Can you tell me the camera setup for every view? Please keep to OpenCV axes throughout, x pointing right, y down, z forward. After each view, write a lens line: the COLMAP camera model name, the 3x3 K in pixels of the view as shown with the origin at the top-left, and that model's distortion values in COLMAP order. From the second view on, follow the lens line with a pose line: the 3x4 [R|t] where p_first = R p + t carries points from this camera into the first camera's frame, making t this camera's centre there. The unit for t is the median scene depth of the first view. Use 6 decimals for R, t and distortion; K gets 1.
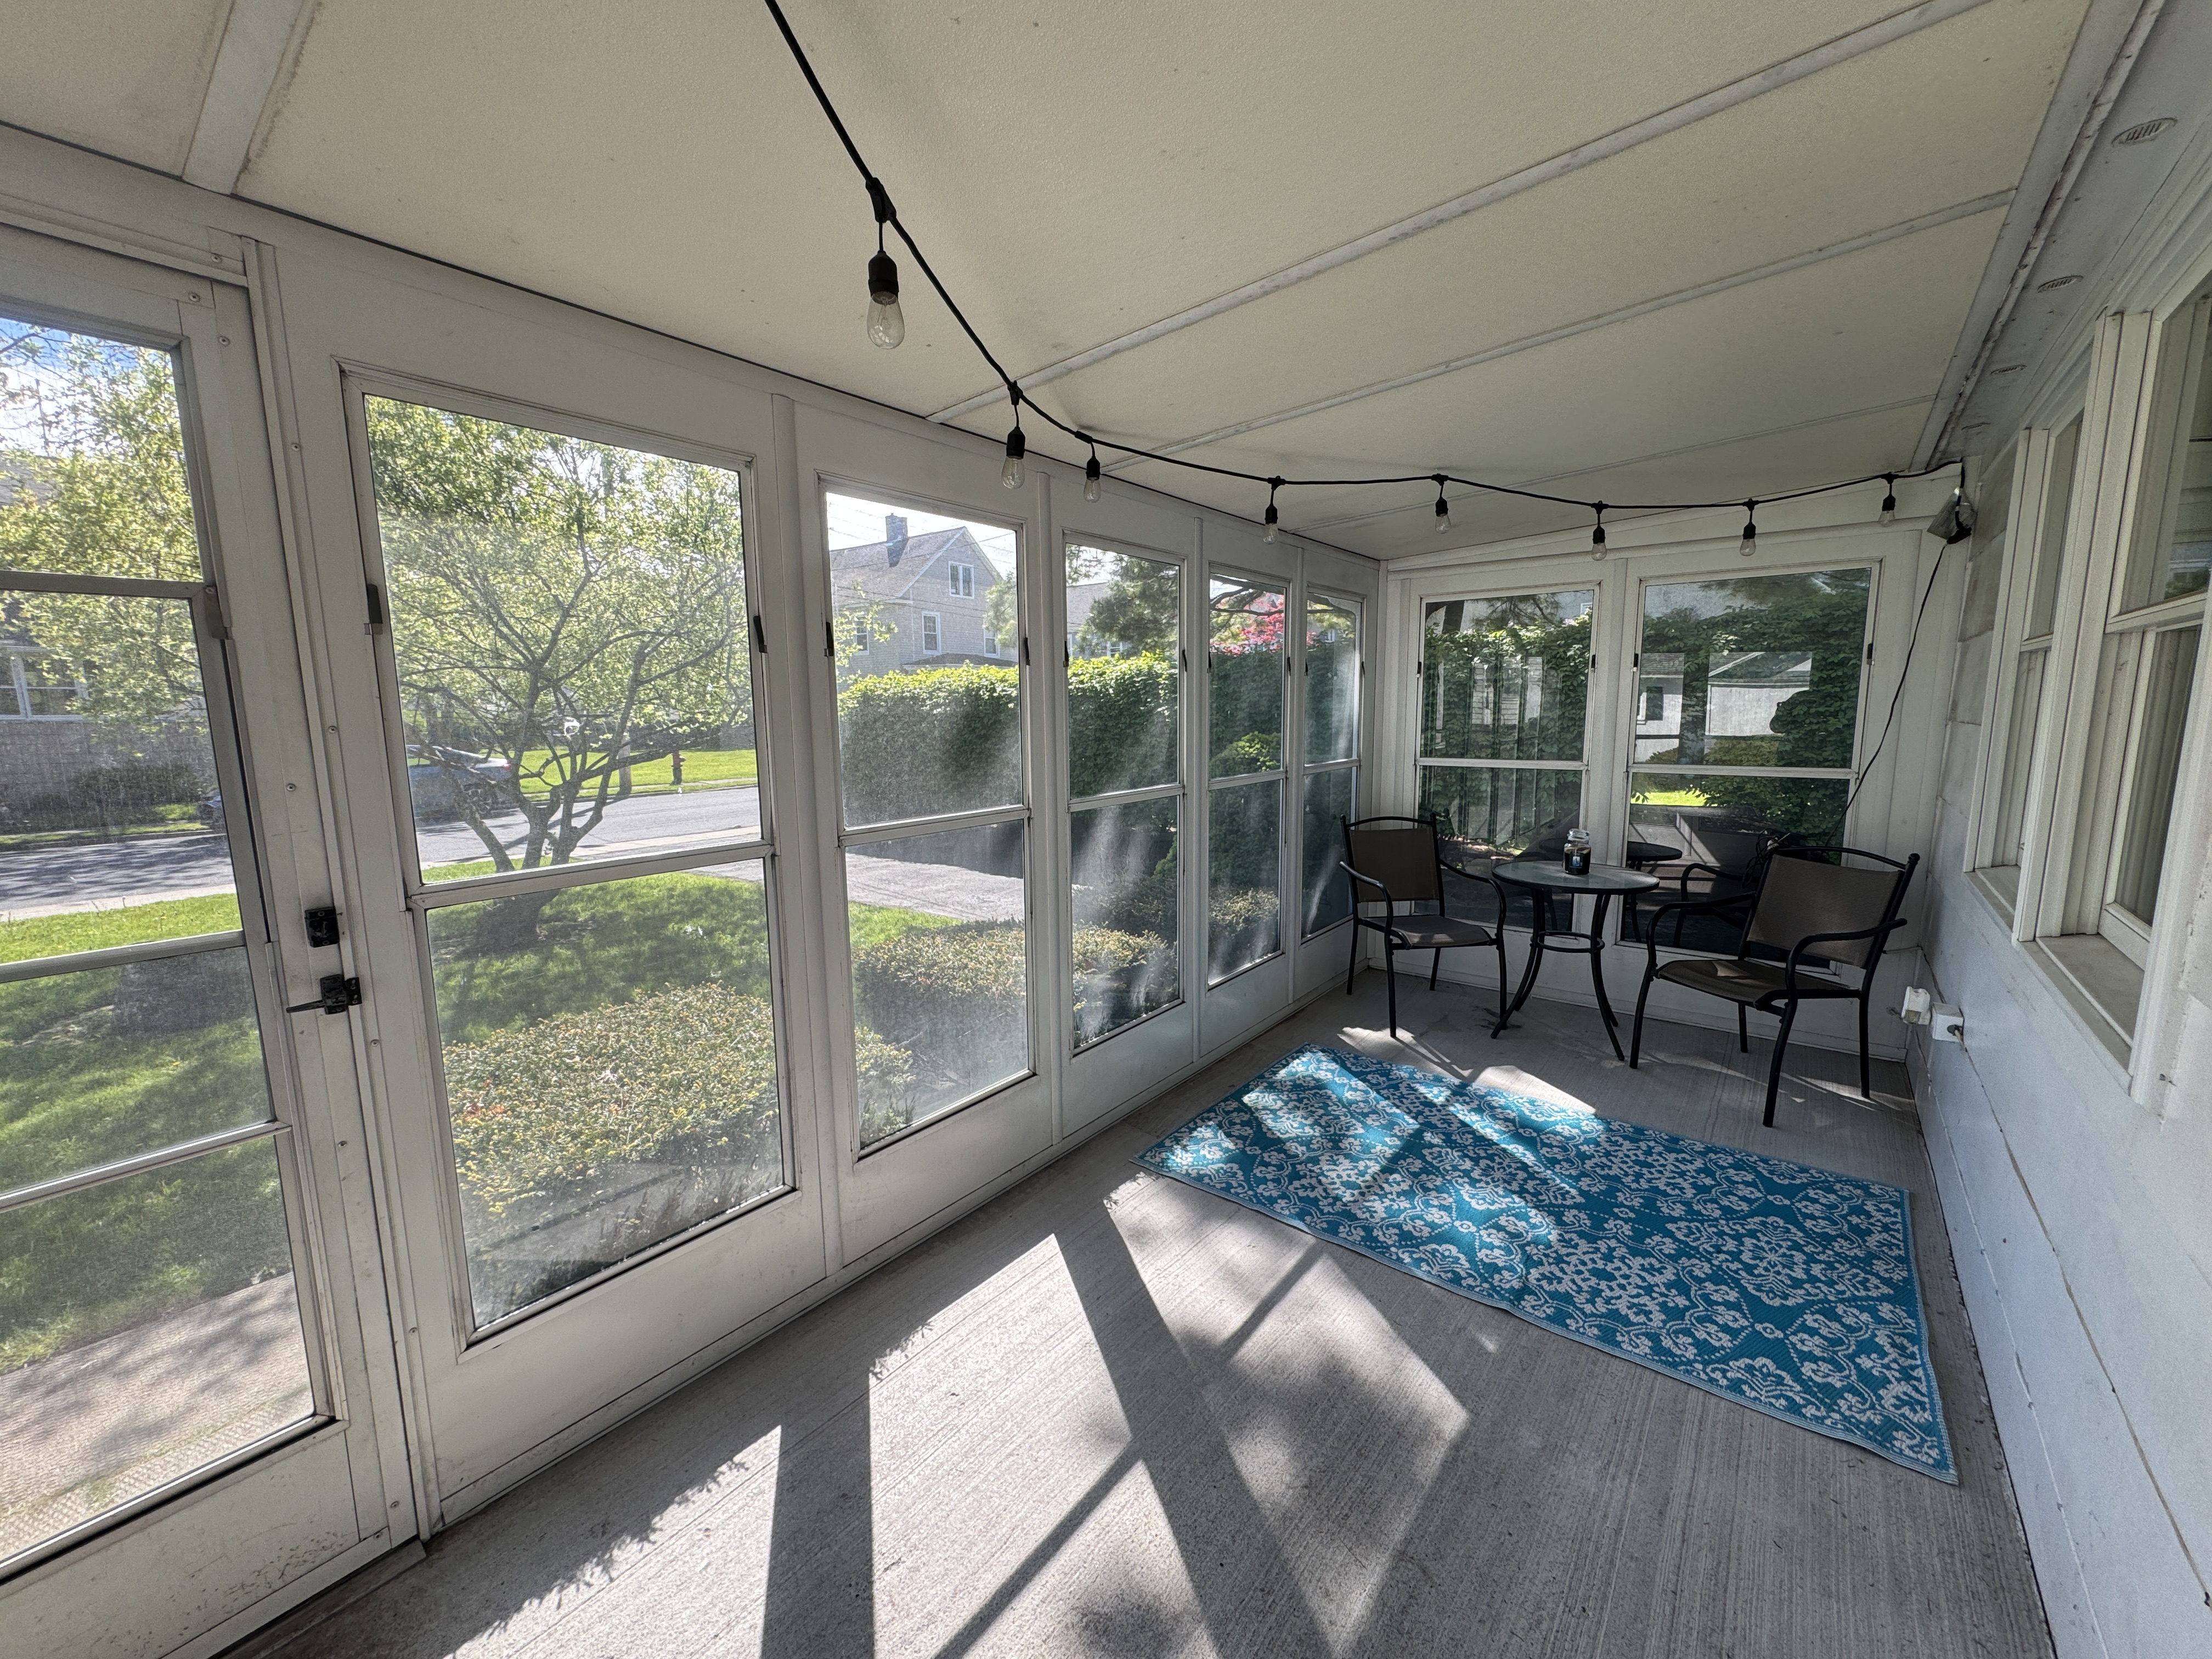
lens RADIAL K [[877.8, 0, 1099.9], [0, 877.8, 833.8], [0, 0, 1]] dist [-0.001804, 0.000772]
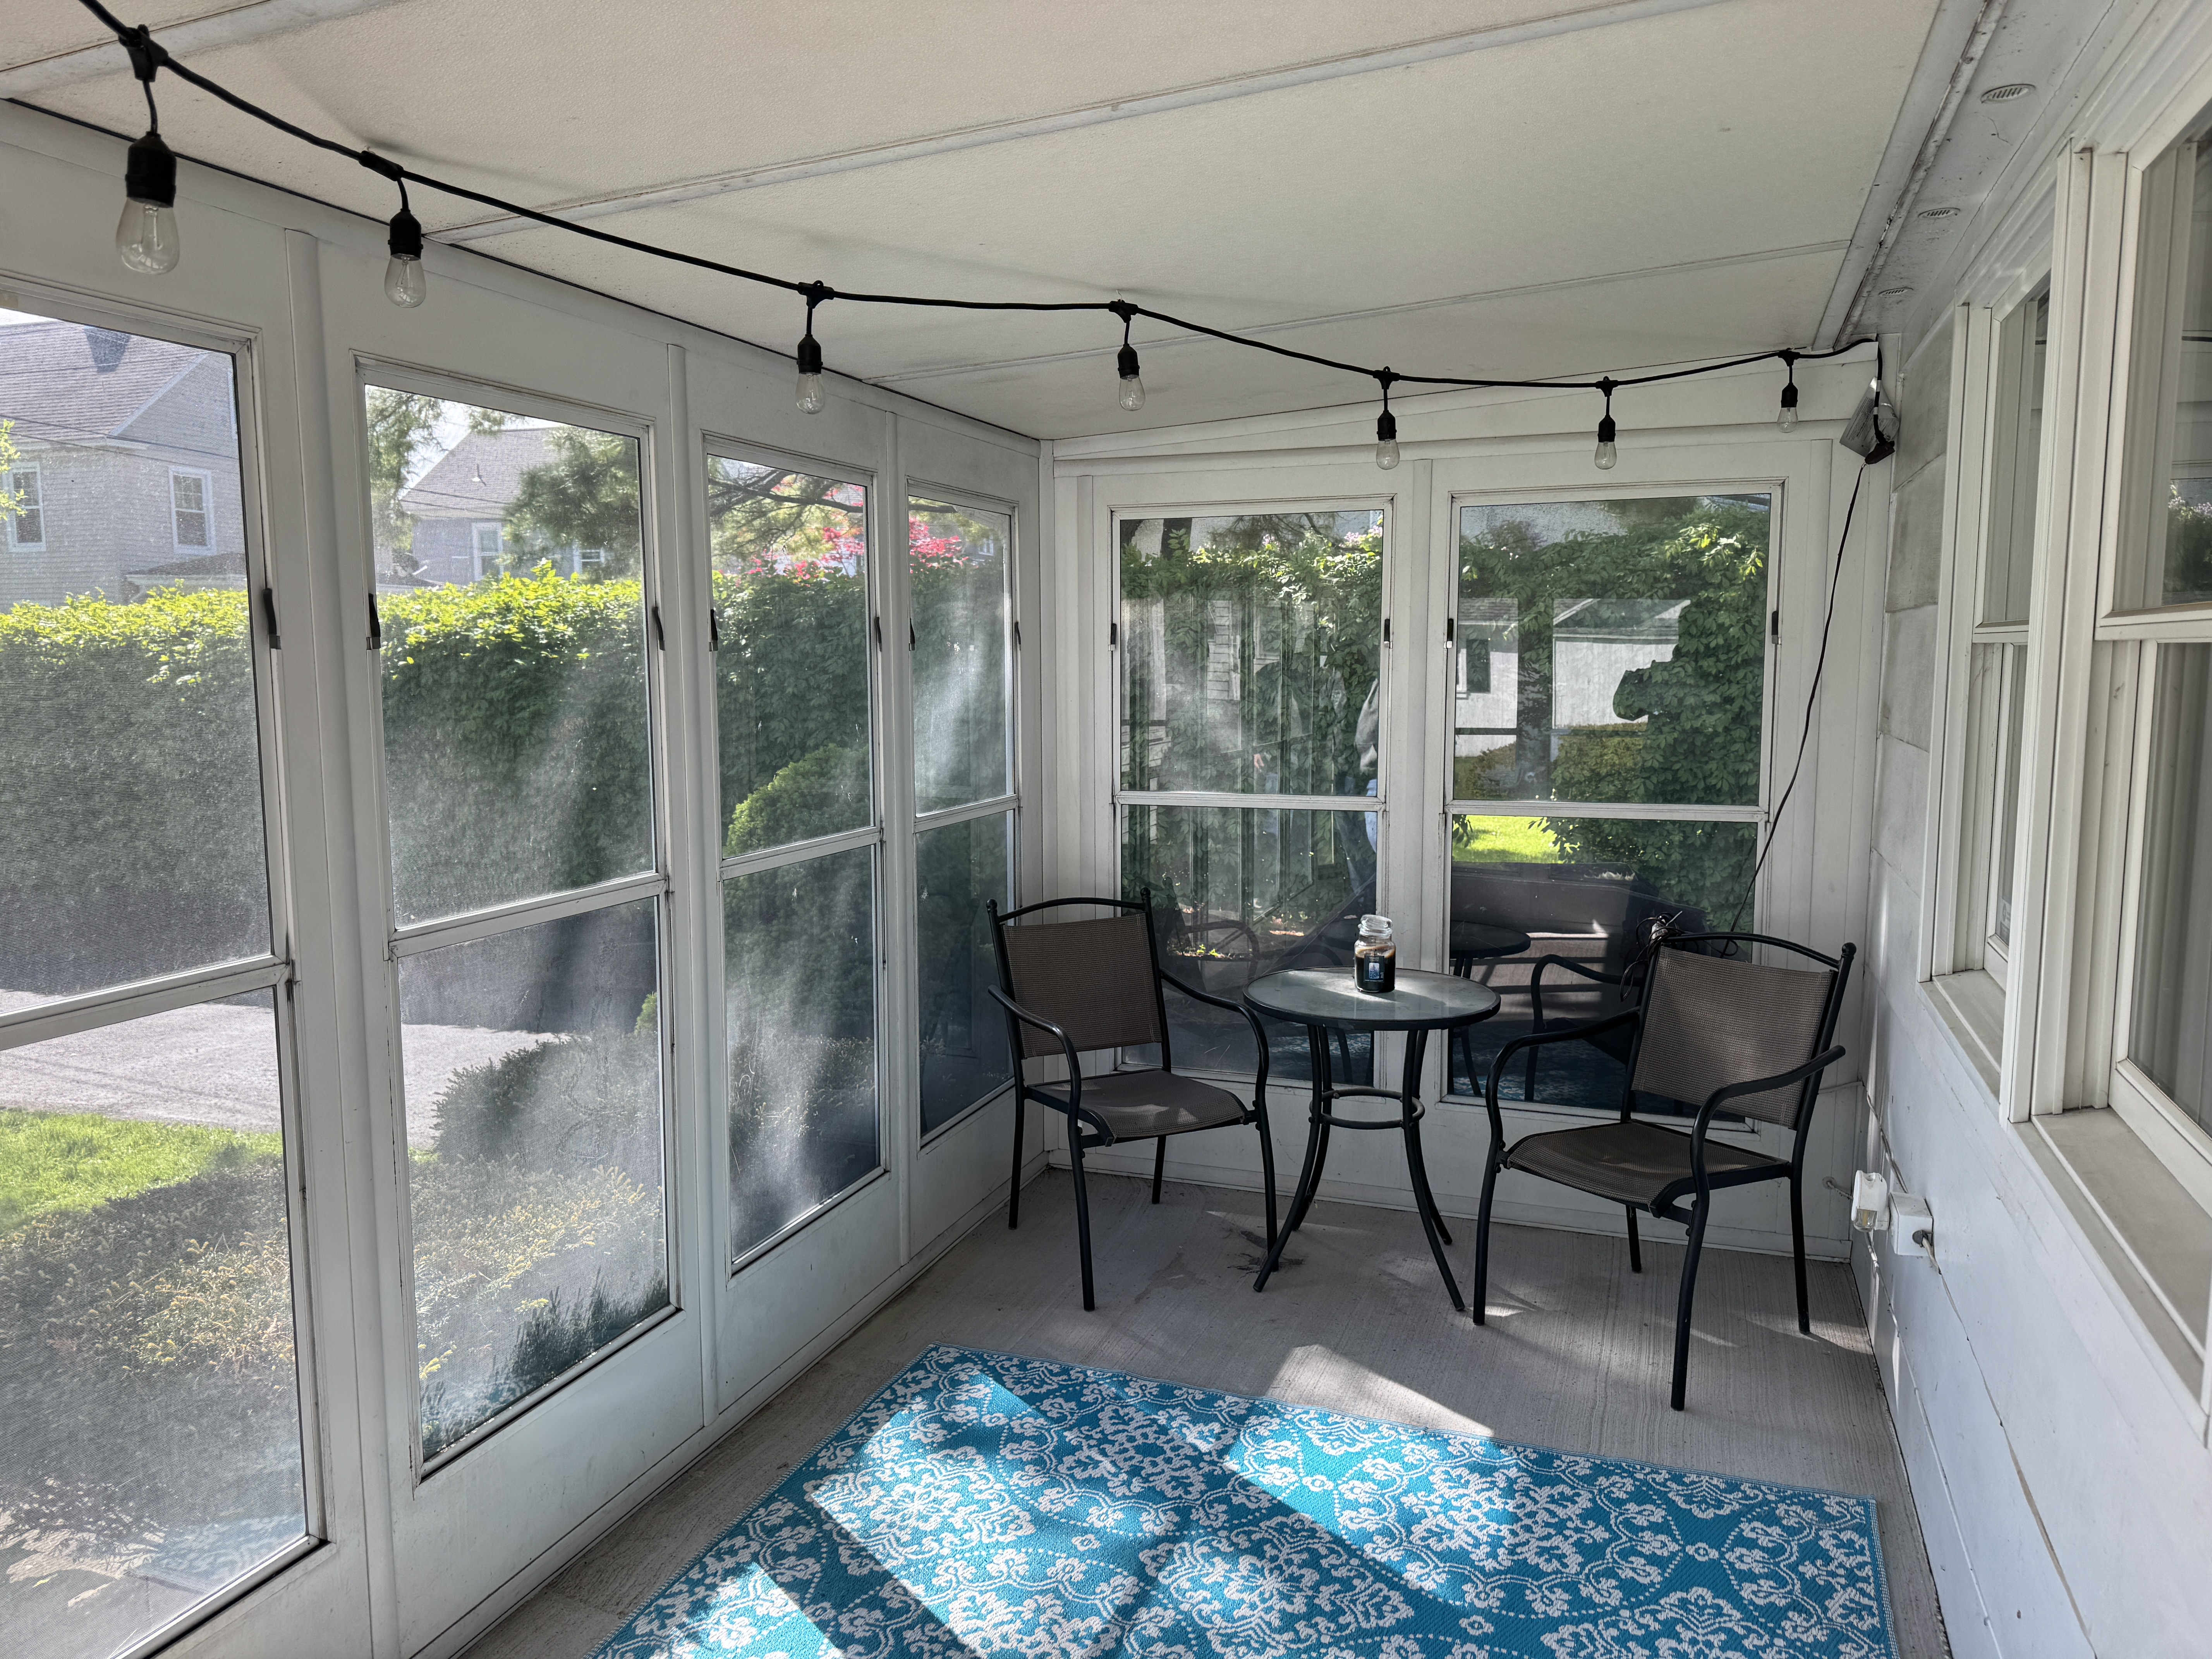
lens RADIAL K [[1553.9, 0, 1093.4], [0, 1553.9, 827.6], [0, 0, 1]] dist [0.041430, -0.047094]
pose [[0.949999, -0.025670, 0.311197, 0.051946], [0.035931, 0.998982, -0.027283, -0.049428], [-0.310179, 0.037101, 0.949954, 0.082185]]
